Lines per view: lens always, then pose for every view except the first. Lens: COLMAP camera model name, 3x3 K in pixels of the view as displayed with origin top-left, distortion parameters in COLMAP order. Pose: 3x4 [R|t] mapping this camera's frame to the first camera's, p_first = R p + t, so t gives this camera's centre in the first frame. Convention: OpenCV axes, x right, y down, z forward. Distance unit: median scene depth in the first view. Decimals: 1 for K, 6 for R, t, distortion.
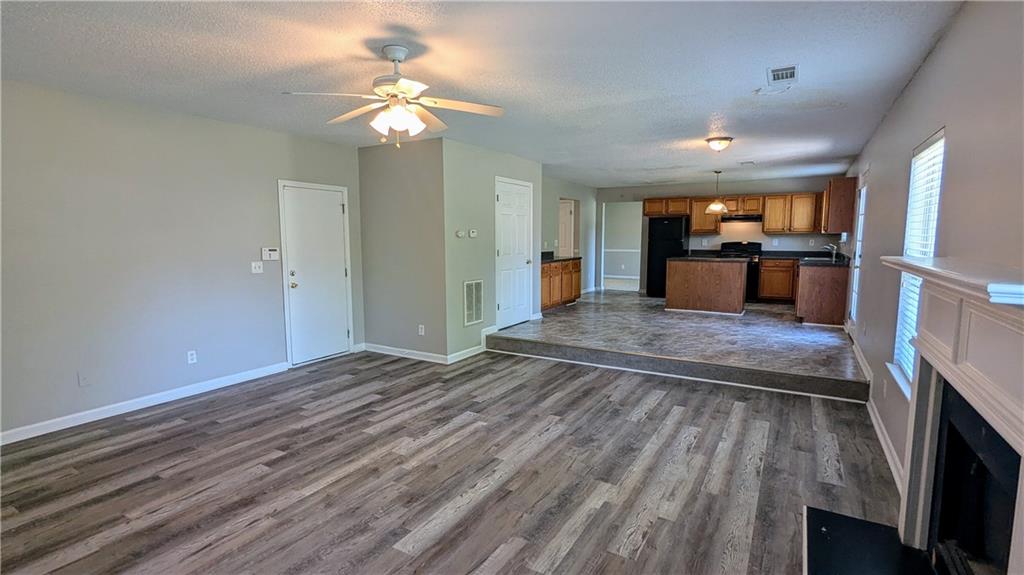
lens RADIAL K [[482.7, 0, 515.7], [0, 482.7, 290.7], [0, 0, 1]] dist [0.000810, -0.000677]
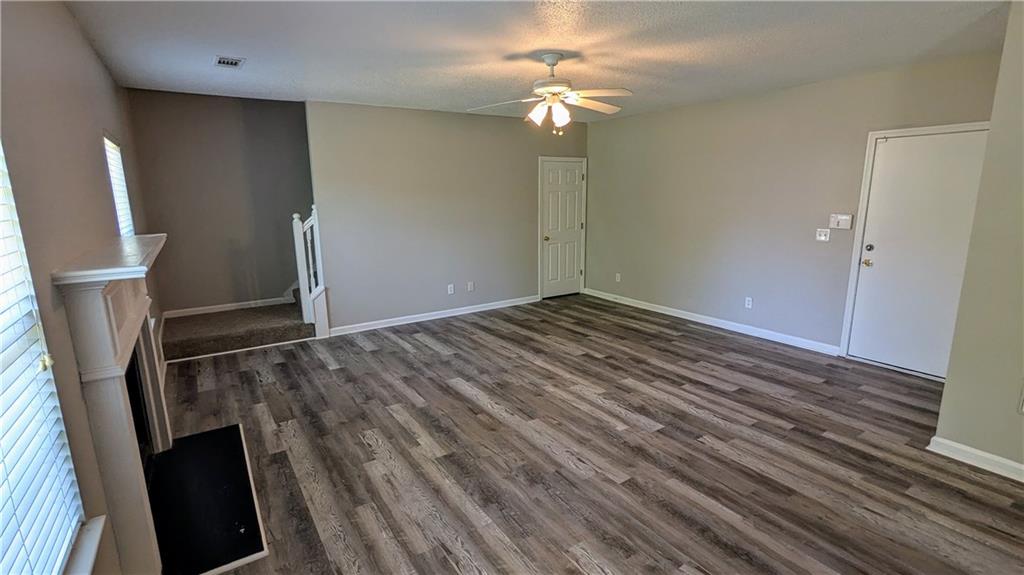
lens RADIAL K [[482.7, 0, 515.7], [0, 482.7, 290.7], [0, 0, 1]] dist [0.000810, -0.000677]
pose [[-0.436024, 0.190481, -0.879545, 0.760012], [-0.087583, 0.963722, 0.252130, -0.172652], [0.895663, 0.186968, -0.403523, 1.175217]]
